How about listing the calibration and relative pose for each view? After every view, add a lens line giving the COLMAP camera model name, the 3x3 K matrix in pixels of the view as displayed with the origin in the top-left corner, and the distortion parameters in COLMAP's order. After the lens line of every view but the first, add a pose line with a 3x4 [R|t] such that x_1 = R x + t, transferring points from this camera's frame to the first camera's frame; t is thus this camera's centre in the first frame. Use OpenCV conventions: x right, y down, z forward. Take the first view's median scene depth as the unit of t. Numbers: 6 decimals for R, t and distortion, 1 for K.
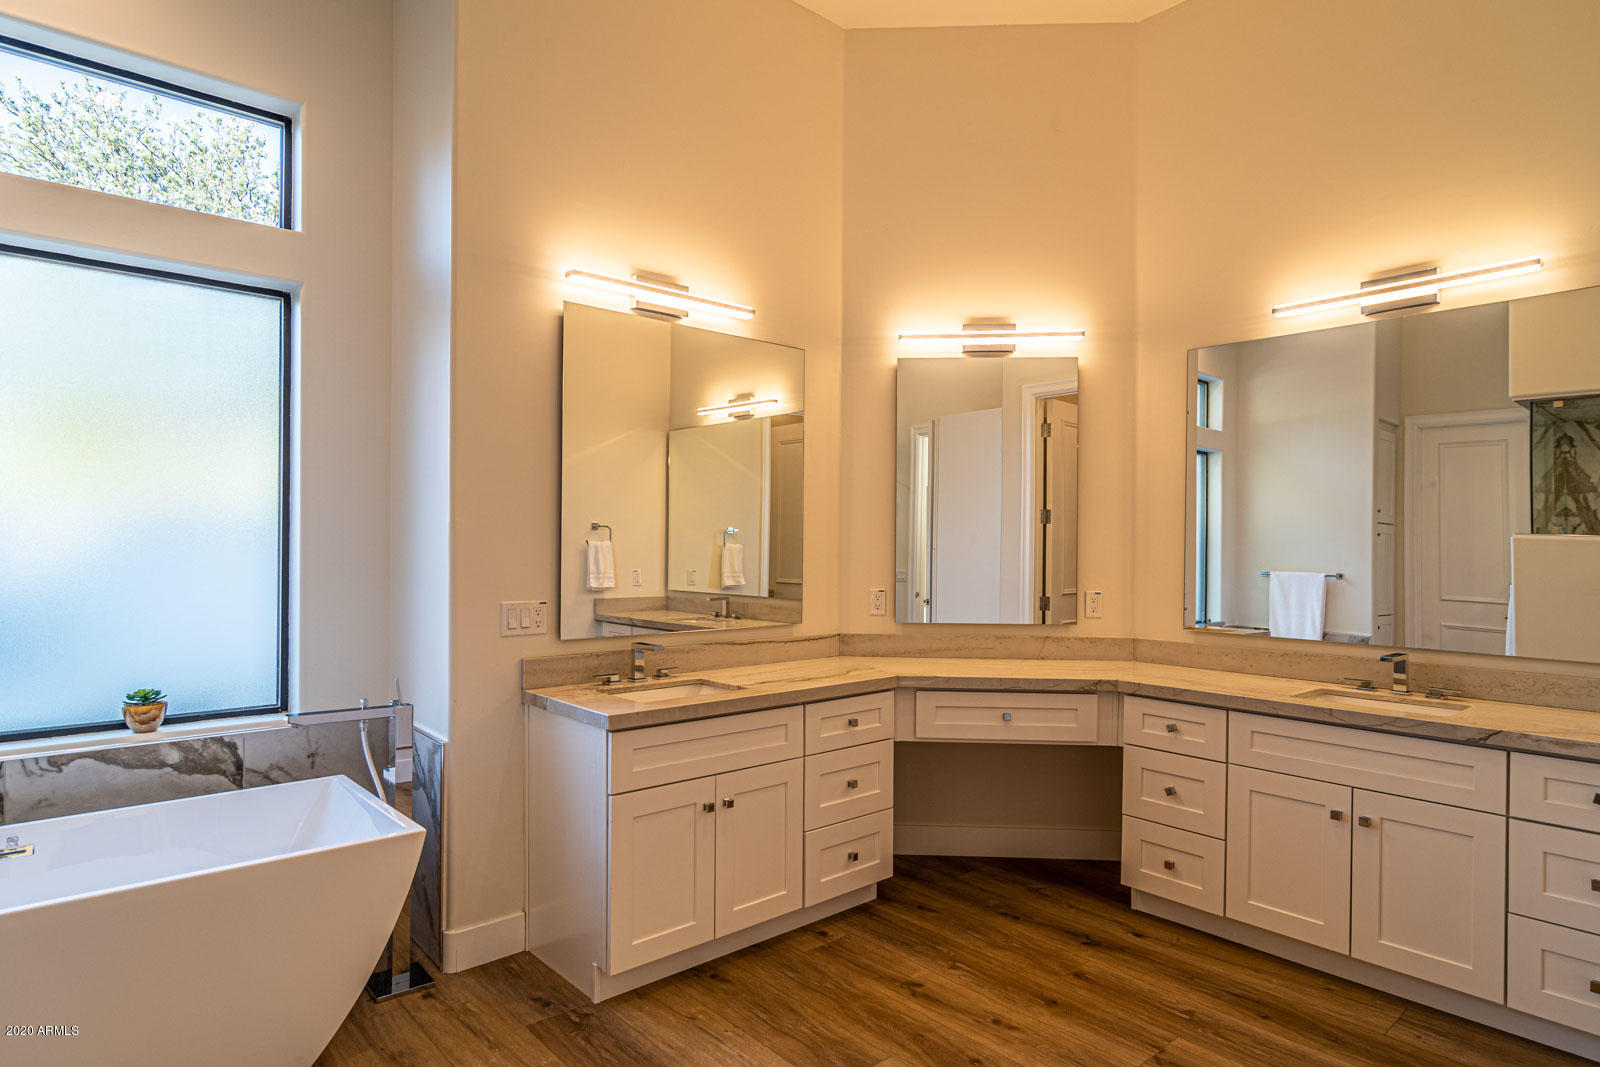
lens RADIAL K [[912.0, 0, 795.2], [0, 912.0, 539.3], [0, 0, 1]] dist [0.000889, 0.000430]
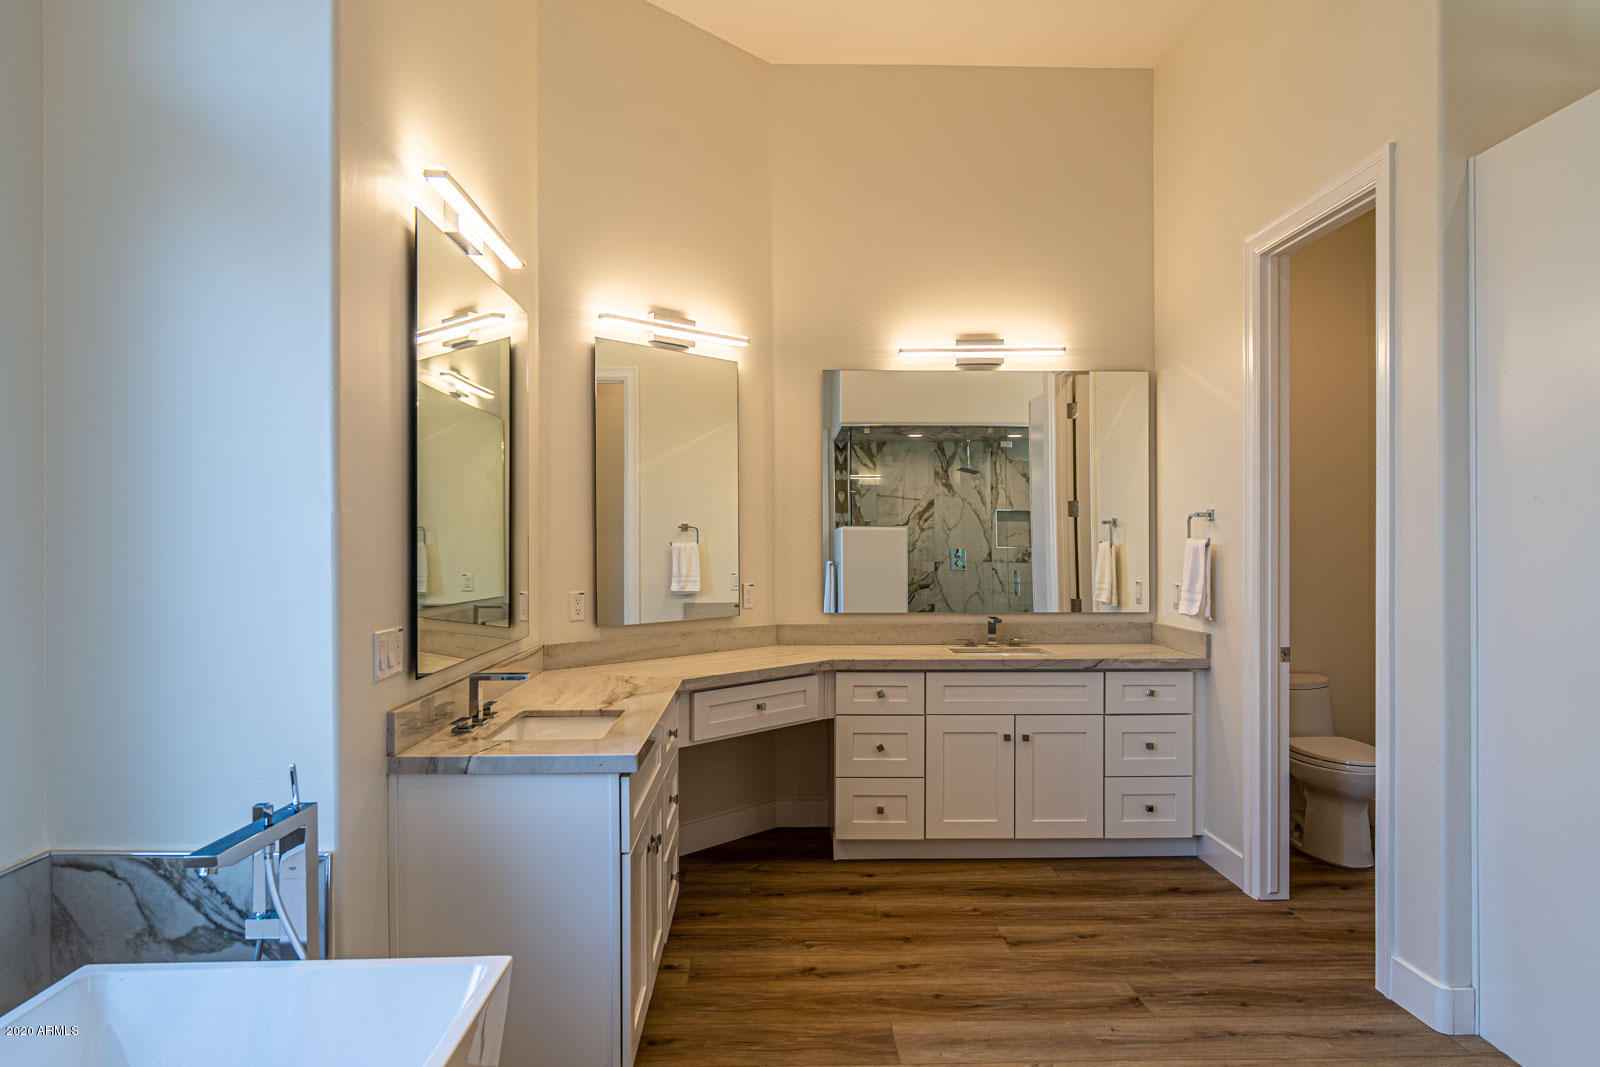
lens RADIAL K [[1005.0, 0, 792.3], [0, 1005.0, 531.9], [0, 0, 1]] dist [0.000363, -0.002574]
pose [[0.631314, -0.003987, 0.775517, -0.719930], [0.003360, 0.999991, 0.002406, -0.007547], [-0.775520, 0.001087, 0.631322, 0.285344]]
